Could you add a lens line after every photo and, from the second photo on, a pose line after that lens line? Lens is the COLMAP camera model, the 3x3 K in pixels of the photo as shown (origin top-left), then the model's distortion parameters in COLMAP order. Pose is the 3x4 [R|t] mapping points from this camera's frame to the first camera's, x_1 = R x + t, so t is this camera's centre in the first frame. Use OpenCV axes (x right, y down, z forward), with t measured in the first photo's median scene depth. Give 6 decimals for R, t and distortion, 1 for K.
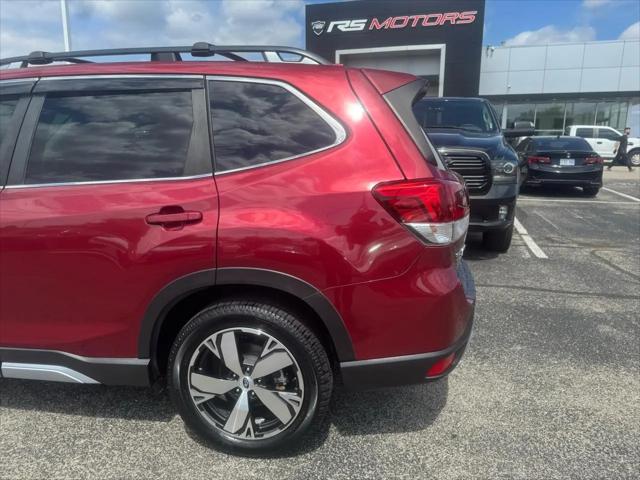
lens RADIAL K [[452.4, 0, 320.7], [0, 452.4, 247.2], [0, 0, 1]] dist [0.042185, -0.053135]
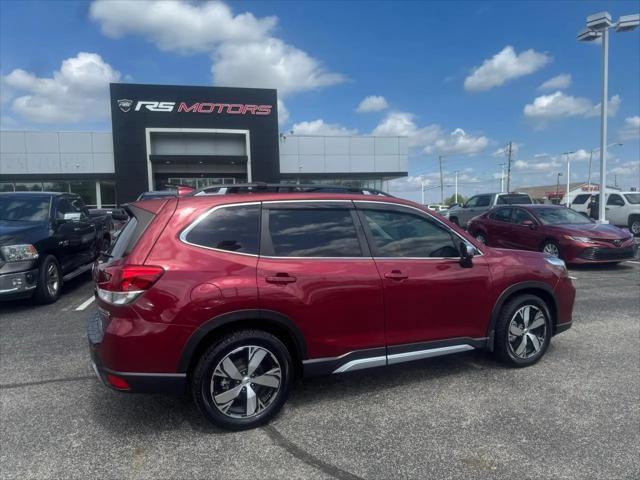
lens RADIAL K [[454.4, 0, 323.8], [0, 454.4, 244.8], [0, 0, 1]] dist [0.048288, -0.058654]
pose [[0.873018, -0.059895, 0.483995, -0.639606], [0.131197, 0.984688, -0.114794, 0.007208], [-0.469709, 0.163717, 0.867508, -0.233528]]
